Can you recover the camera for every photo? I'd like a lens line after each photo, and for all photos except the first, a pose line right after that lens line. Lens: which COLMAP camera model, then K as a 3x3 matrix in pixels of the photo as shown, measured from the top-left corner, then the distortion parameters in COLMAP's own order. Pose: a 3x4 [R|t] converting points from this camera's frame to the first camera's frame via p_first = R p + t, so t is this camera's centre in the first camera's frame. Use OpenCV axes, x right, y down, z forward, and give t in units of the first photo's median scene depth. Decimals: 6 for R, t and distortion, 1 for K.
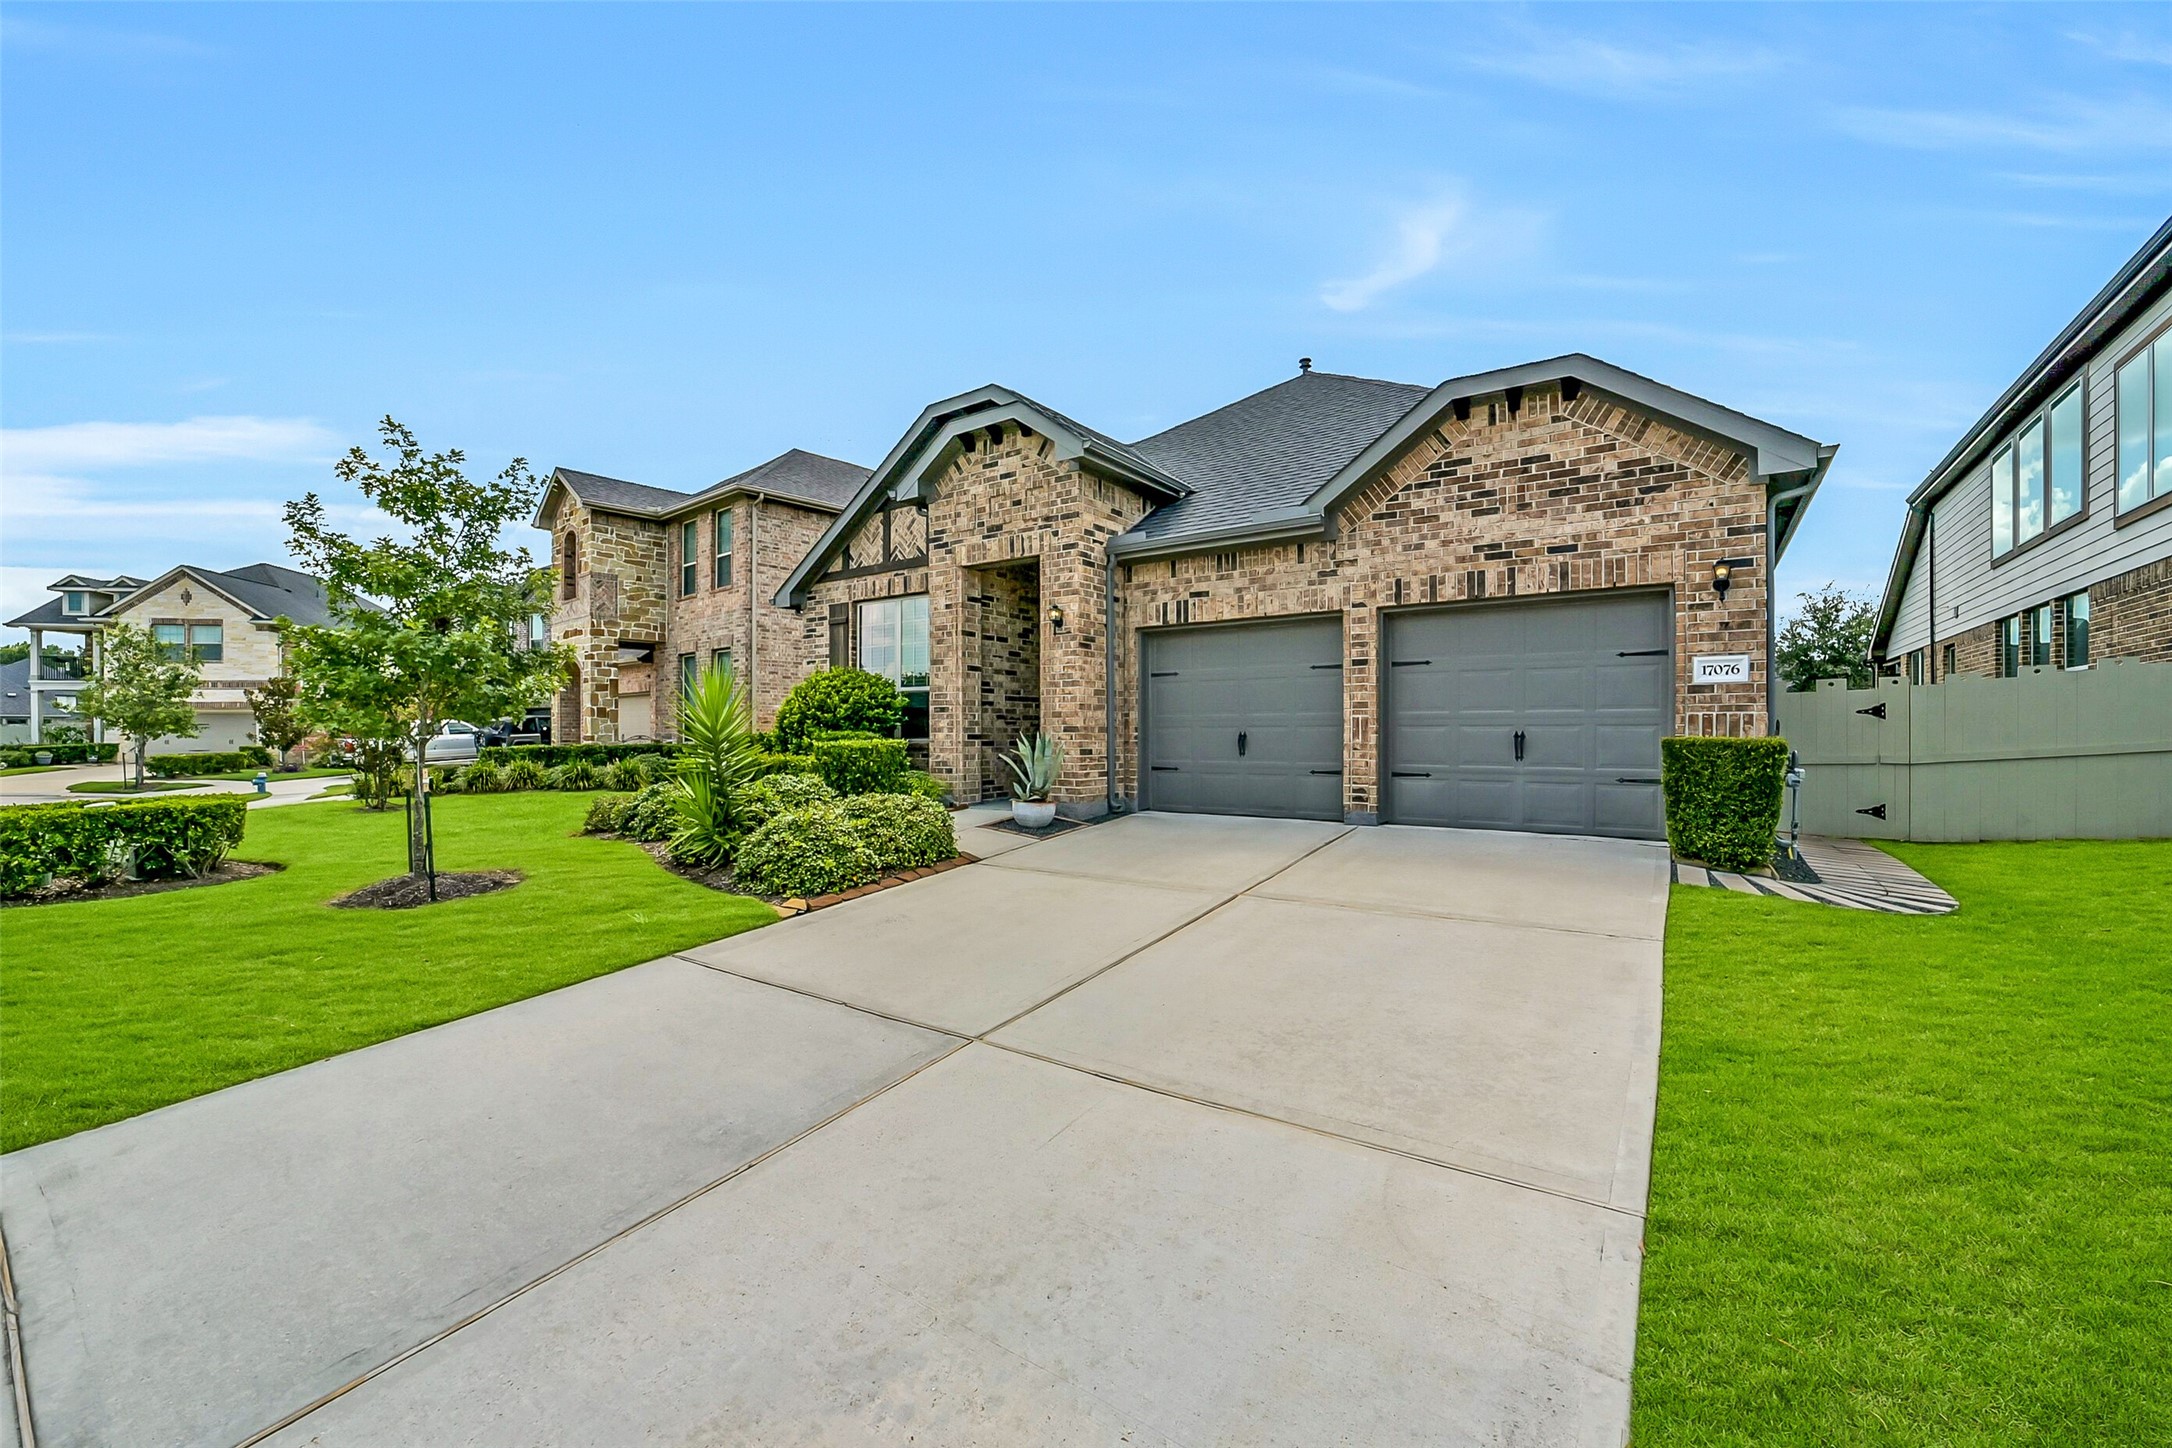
lens RADIAL K [[868.8, 0, 1091.0], [0, 868.8, 727.0], [0, 0, 1]] dist [-0.034721, 0.009328]
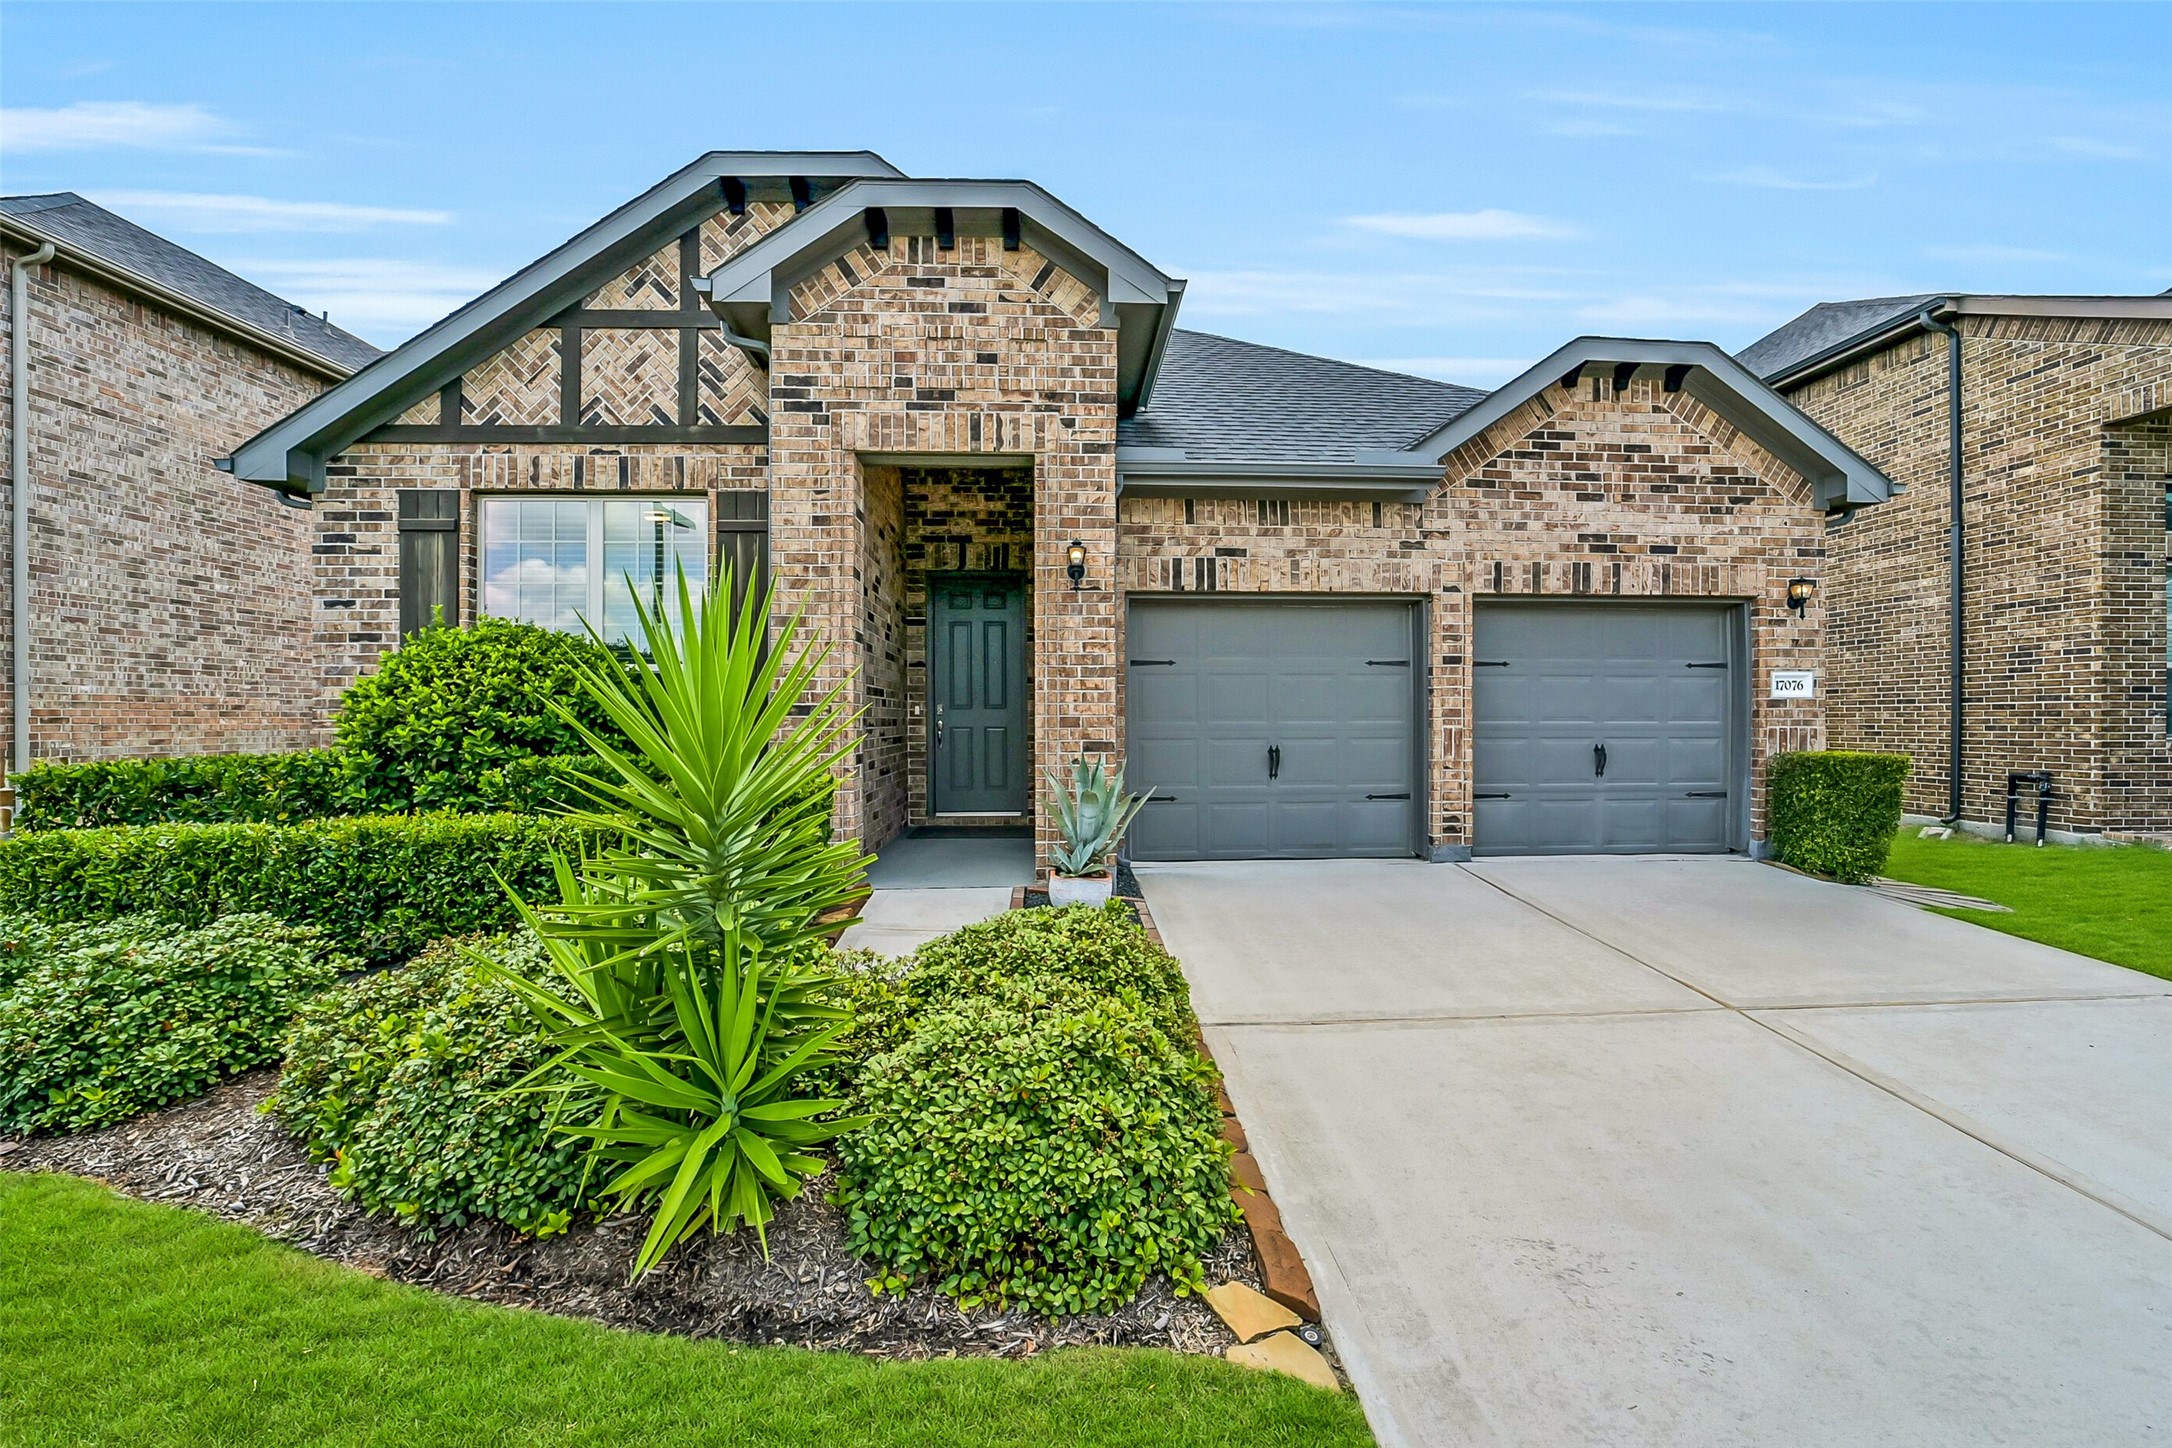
lens RADIAL K [[858.4, 0, 1092.7], [0, 858.4, 720.5], [0, 0, 1]] dist [-0.036550, 0.009290]
pose [[0.784772, 0.000370, 0.619784, -0.435031], [-0.003734, 0.999984, 0.004131, -0.019919], [-0.619773, -0.005557, 0.784761, 0.570458]]
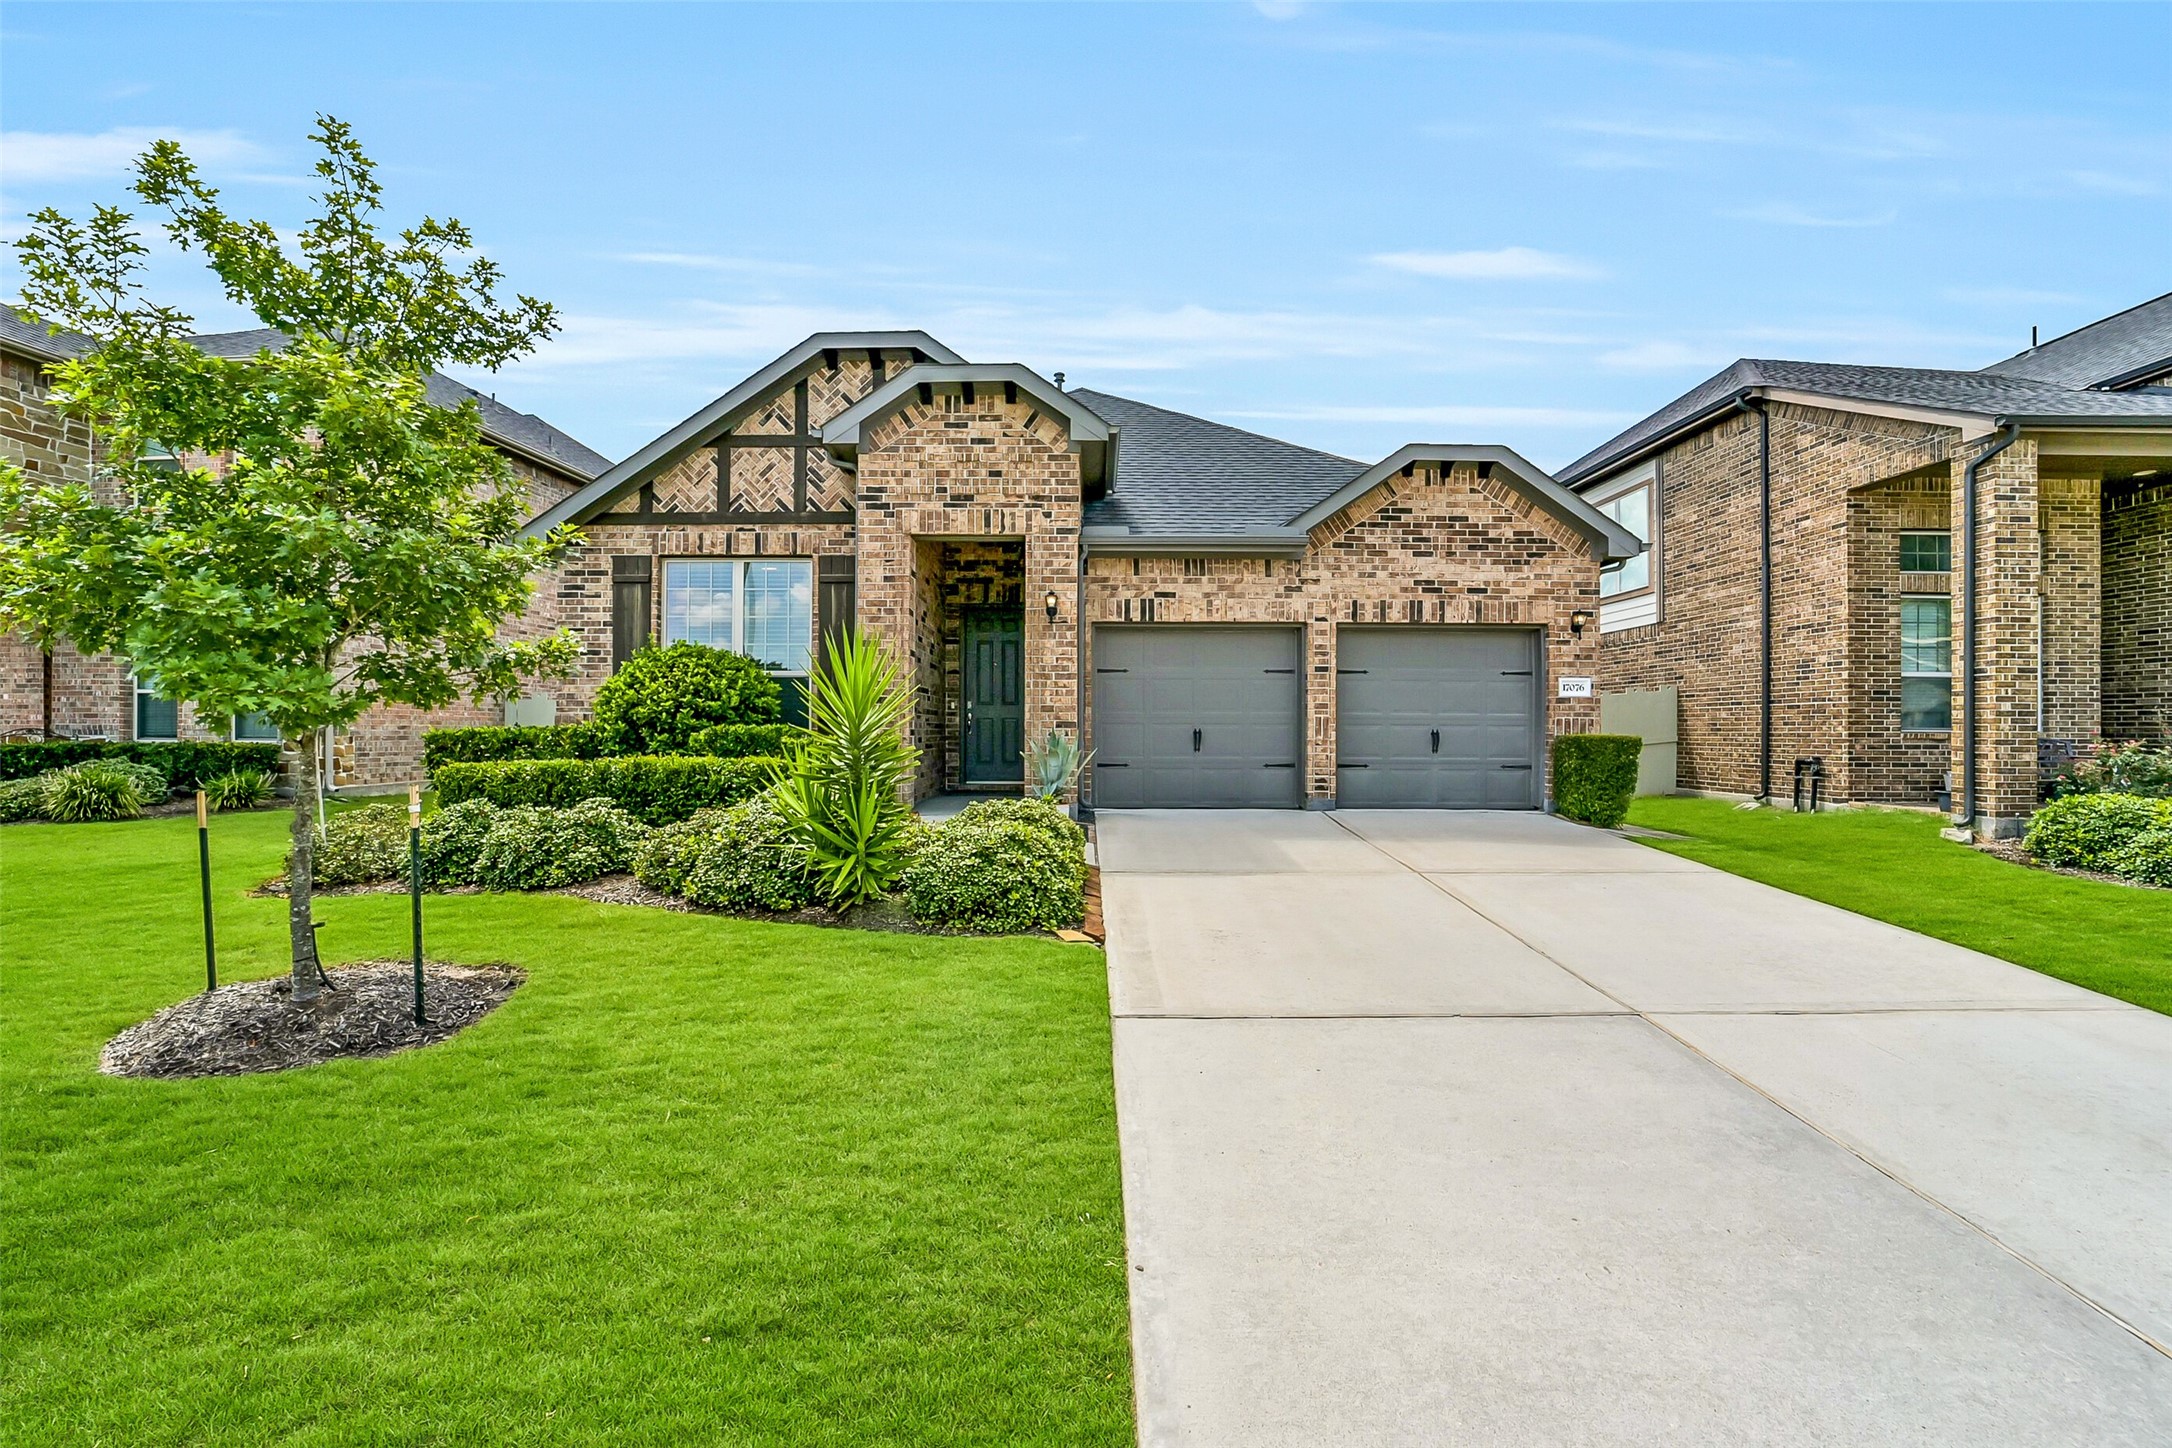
lens RADIAL K [[858.4, 0, 1092.7], [0, 858.4, 720.5], [0, 0, 1]] dist [-0.036550, 0.009290]
pose [[0.815876, 0.012232, 0.578098, -0.582247], [-0.009279, 0.999924, -0.008063, 0.005581], [-0.578152, 0.001214, 0.815928, 0.241022]]
